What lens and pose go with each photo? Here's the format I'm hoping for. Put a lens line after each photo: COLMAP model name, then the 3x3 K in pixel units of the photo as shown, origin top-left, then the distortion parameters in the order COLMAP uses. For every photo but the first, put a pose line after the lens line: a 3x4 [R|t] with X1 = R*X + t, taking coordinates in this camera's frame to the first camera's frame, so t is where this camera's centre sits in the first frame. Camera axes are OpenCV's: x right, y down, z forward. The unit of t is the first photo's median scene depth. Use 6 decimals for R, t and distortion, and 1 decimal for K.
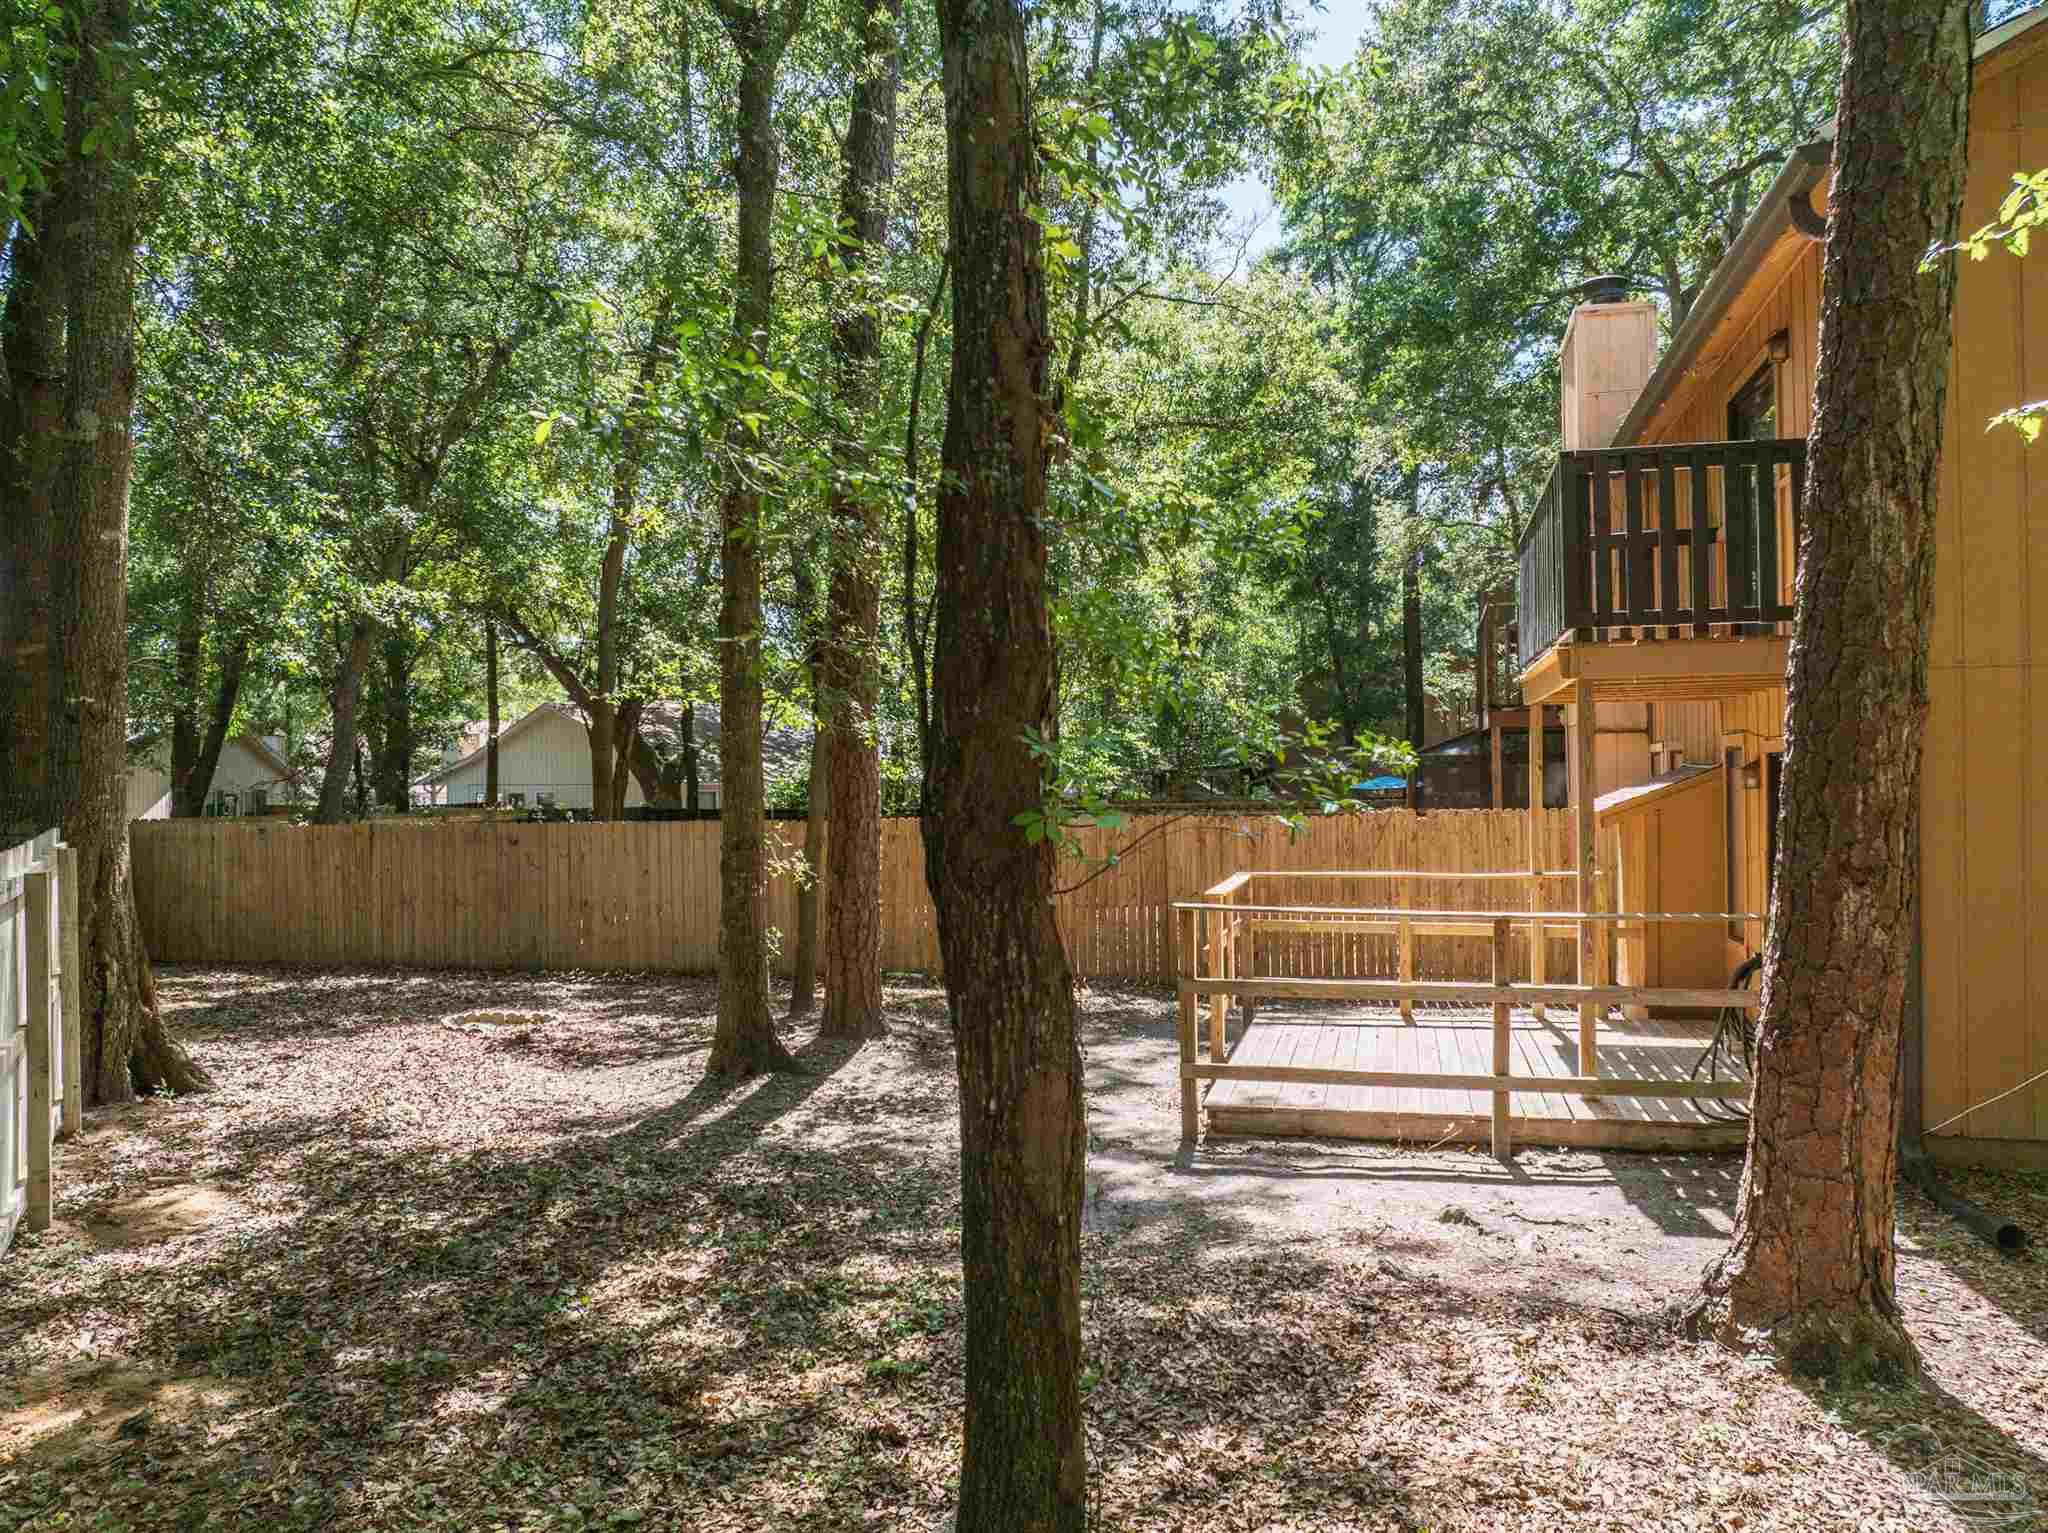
lens RADIAL K [[1450.2, 0, 1027.6], [0, 1450.2, 748.9], [0, 0, 1]] dist [-0.050419, 0.029845]
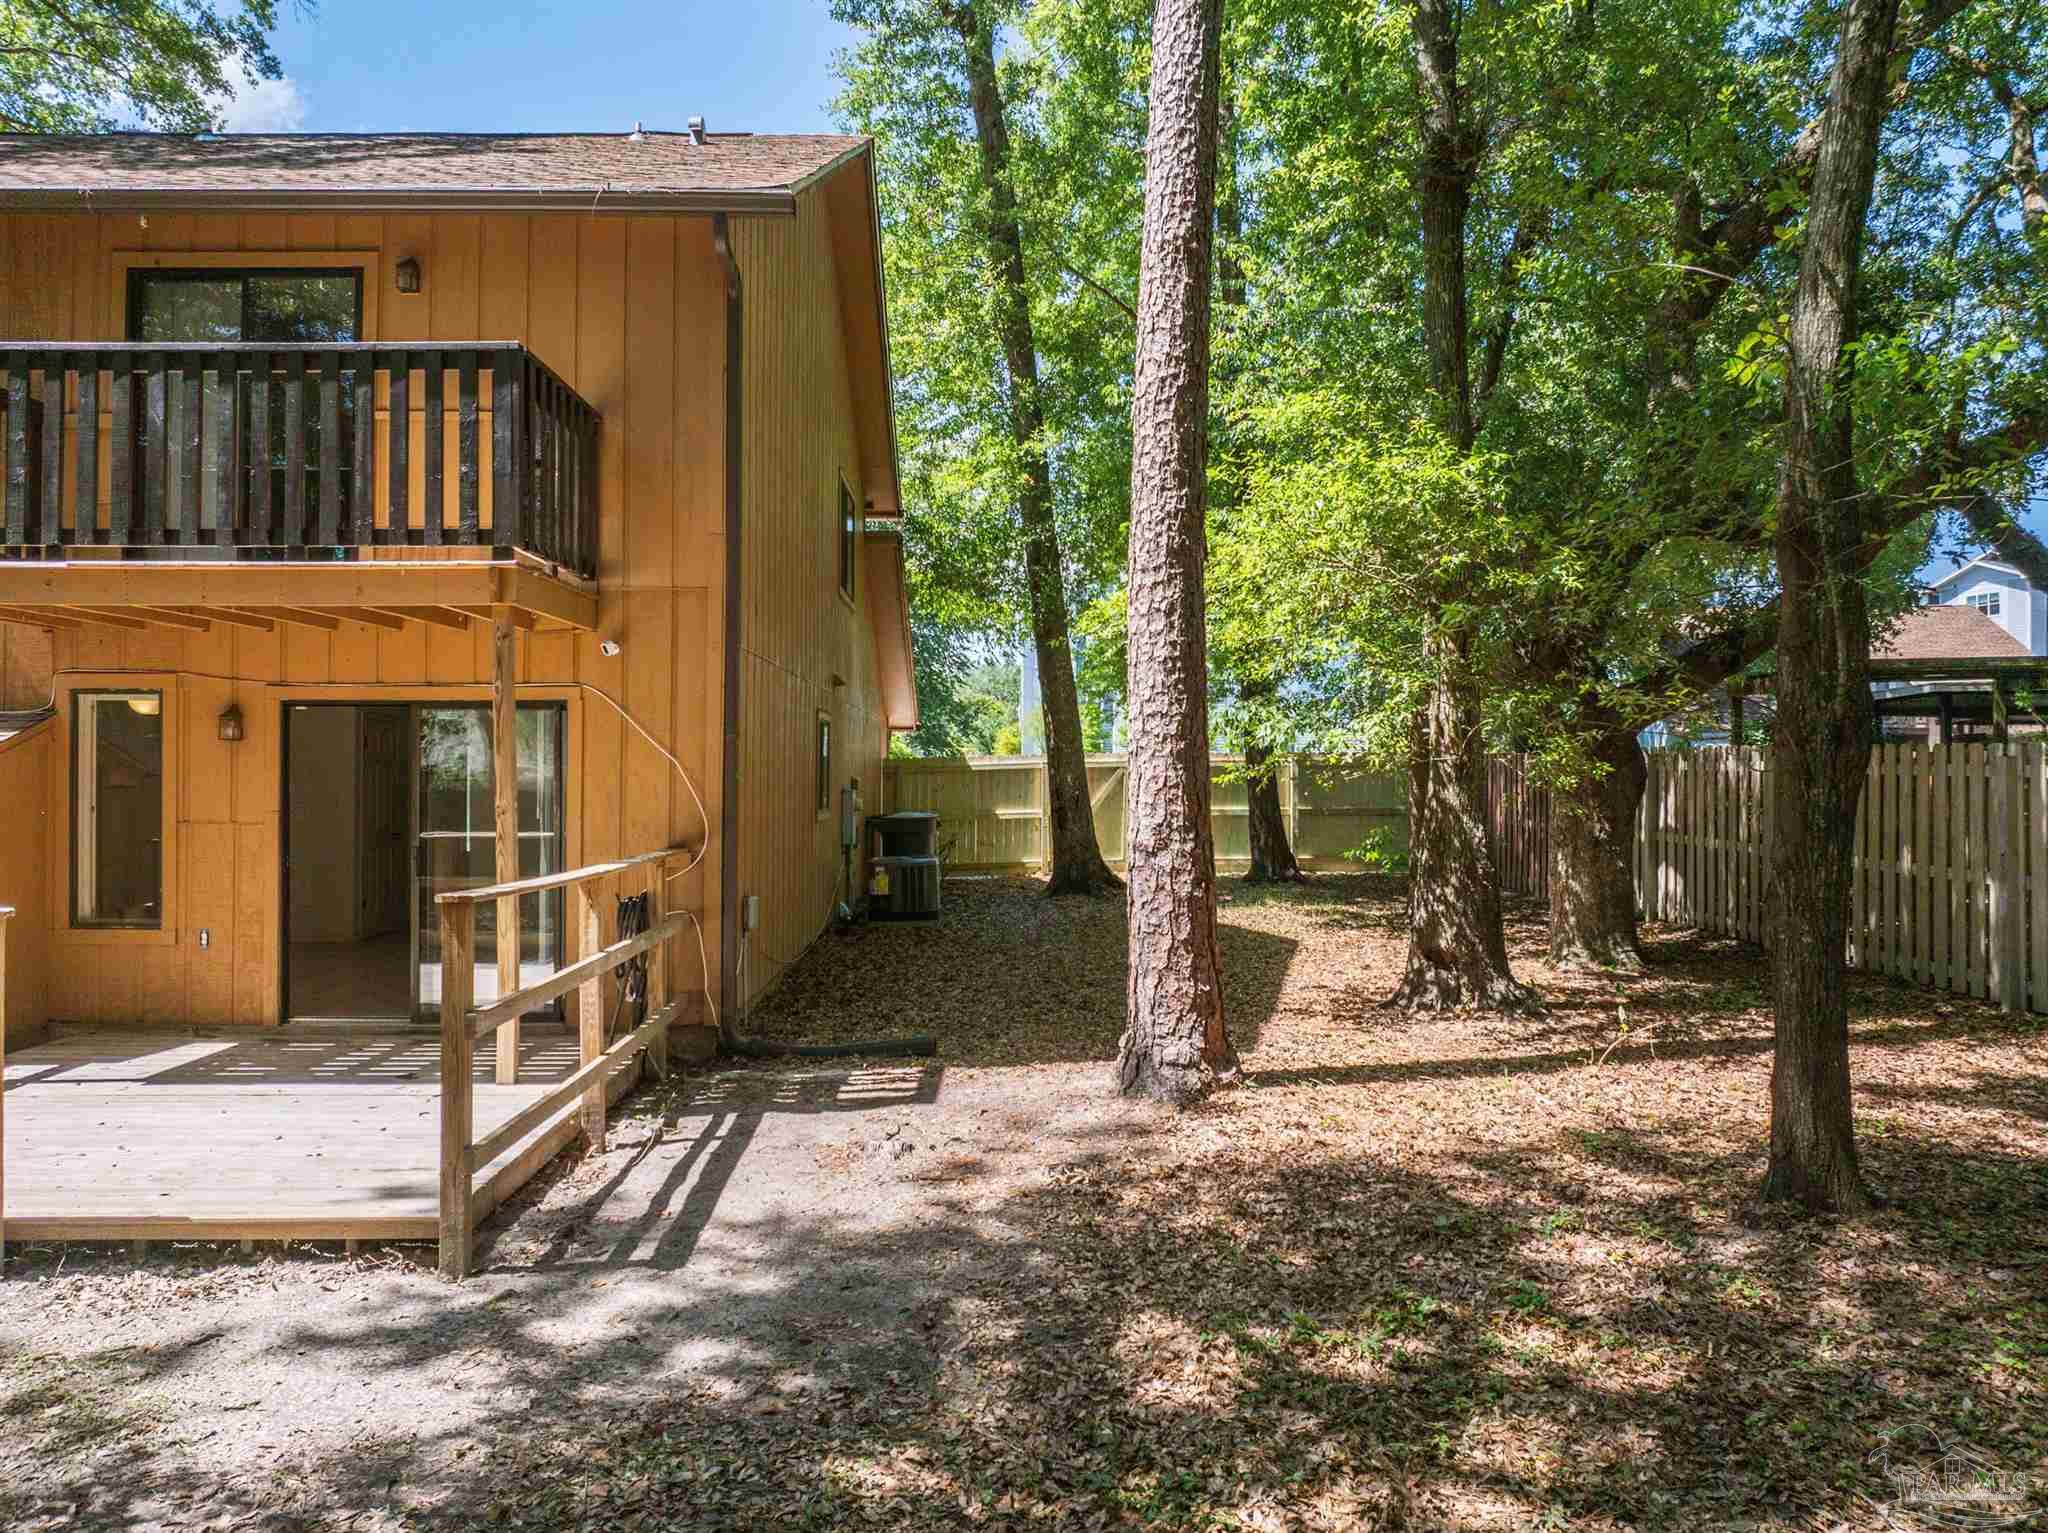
lens RADIAL K [[1447.1, 0, 1014.3], [0, 1447.1, 767.3], [0, 0, 1]] dist [-0.036878, 0.002779]
pose [[-0.252139, 0.014715, 0.967579, -0.666574], [-0.009471, 0.999799, -0.017673, 0.074912], [-0.967645, -0.013620, -0.251949, 1.126418]]
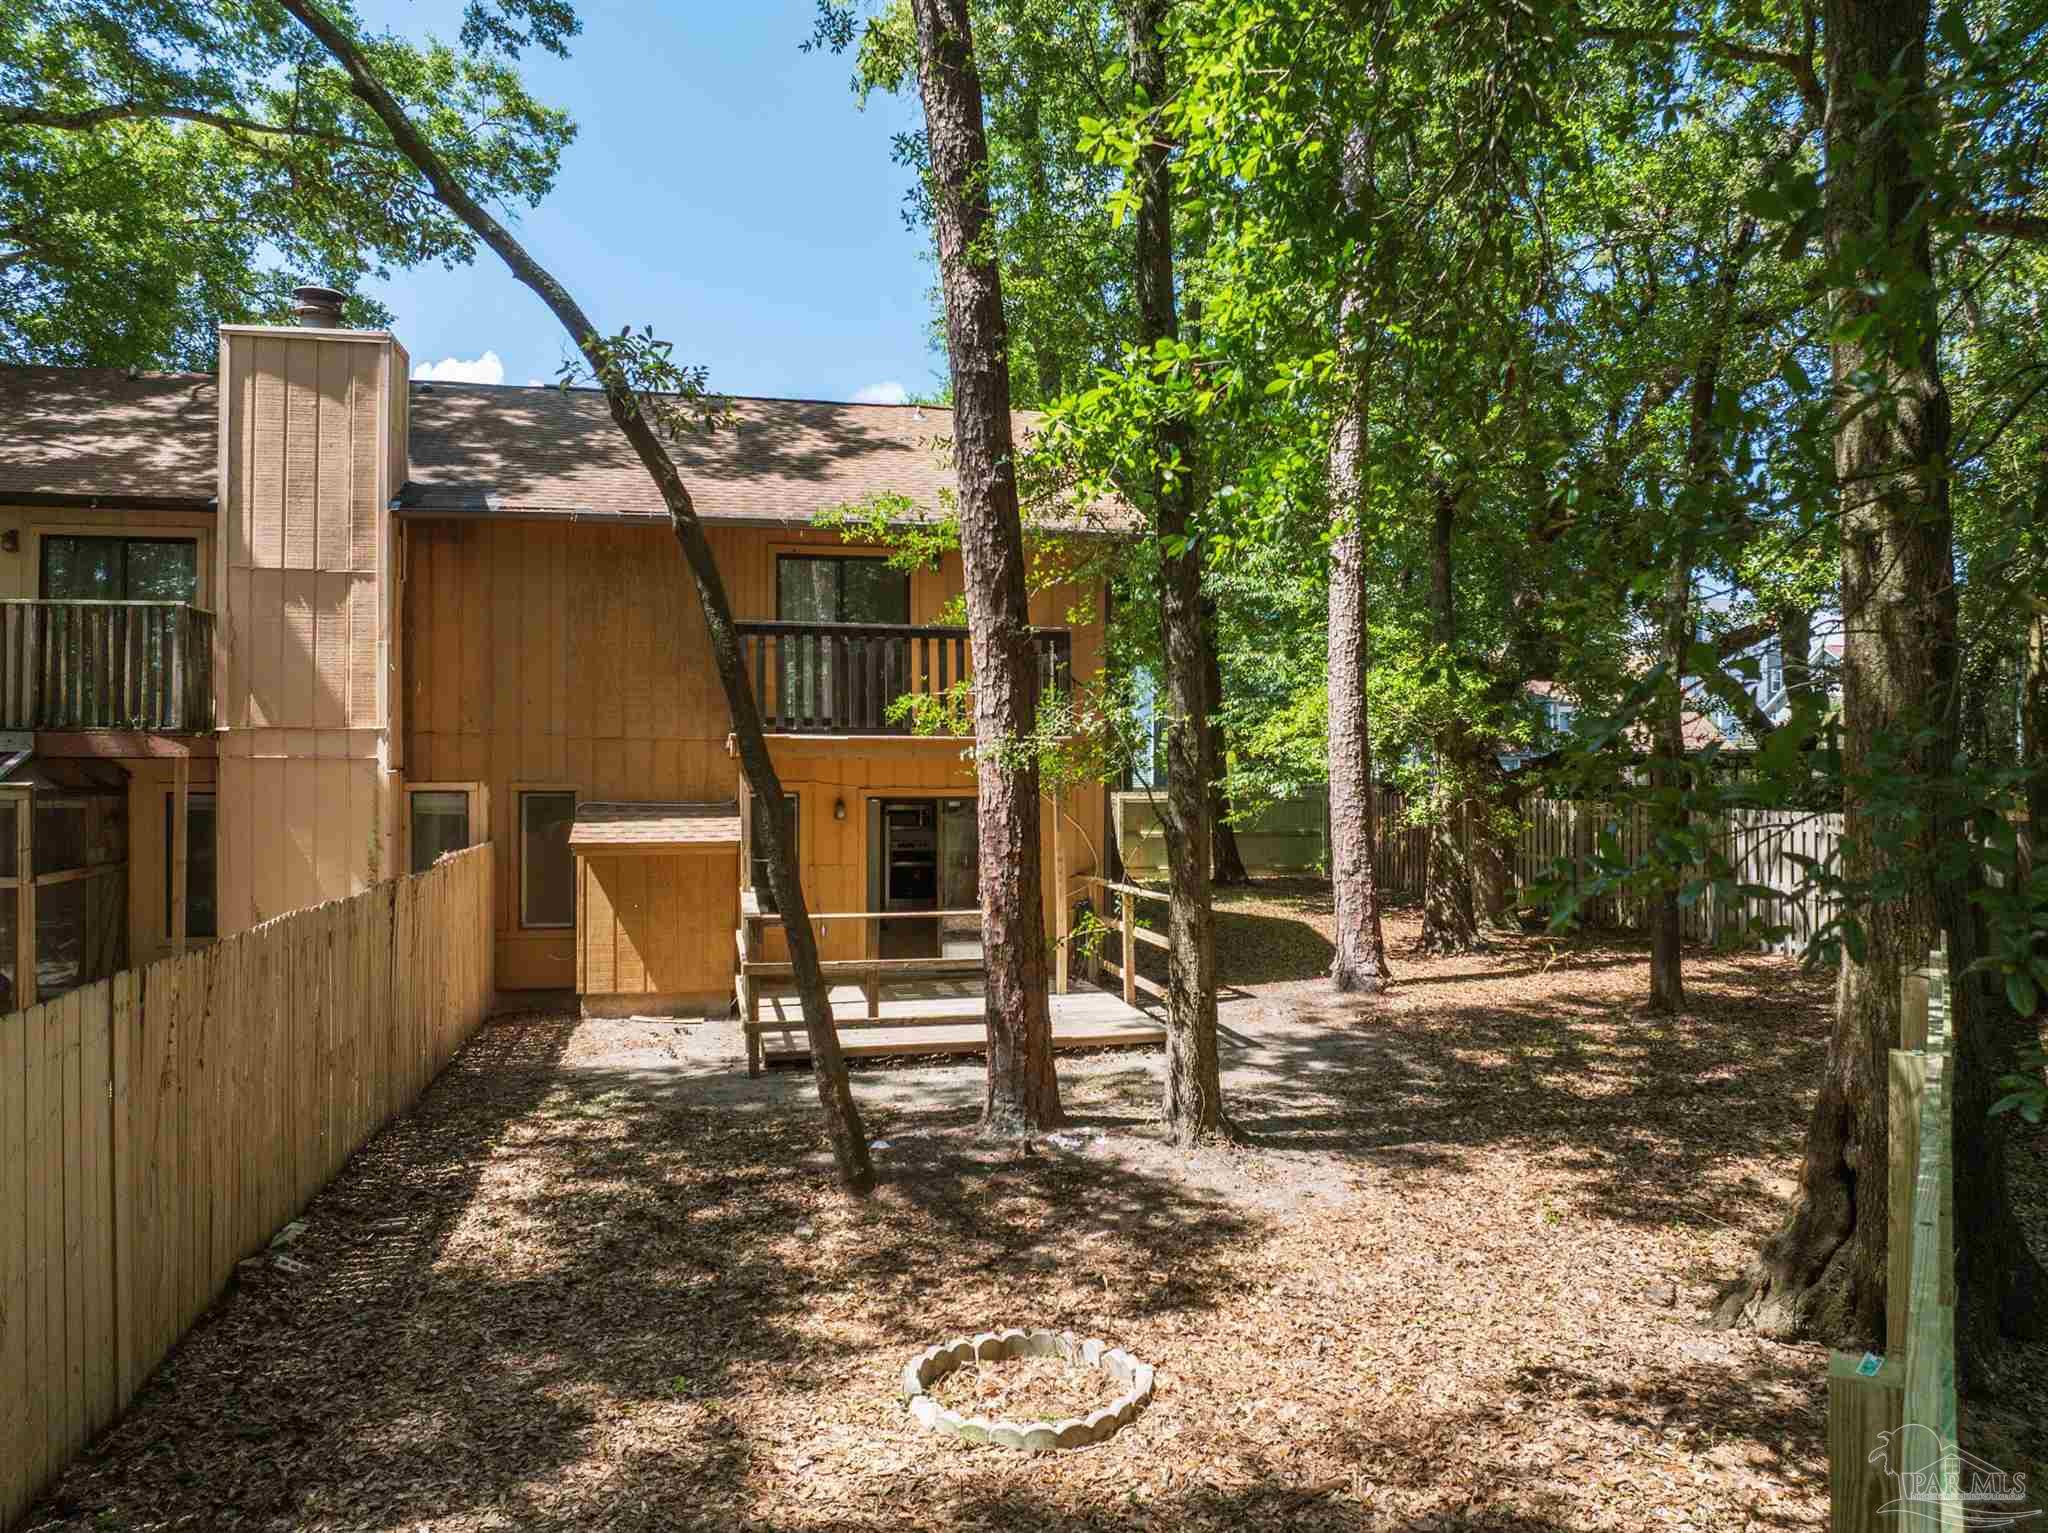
lens RADIAL K [[1455.2, 0, 1006.3], [0, 1455.2, 760.3], [0, 0, 1]] dist [-0.032260, -0.007265]
pose [[-0.429057, 0.020167, 0.903052, -1.465461], [-0.003084, 0.999712, -0.023791, -0.004048], [-0.903272, -0.012993, -0.428871, 2.228867]]
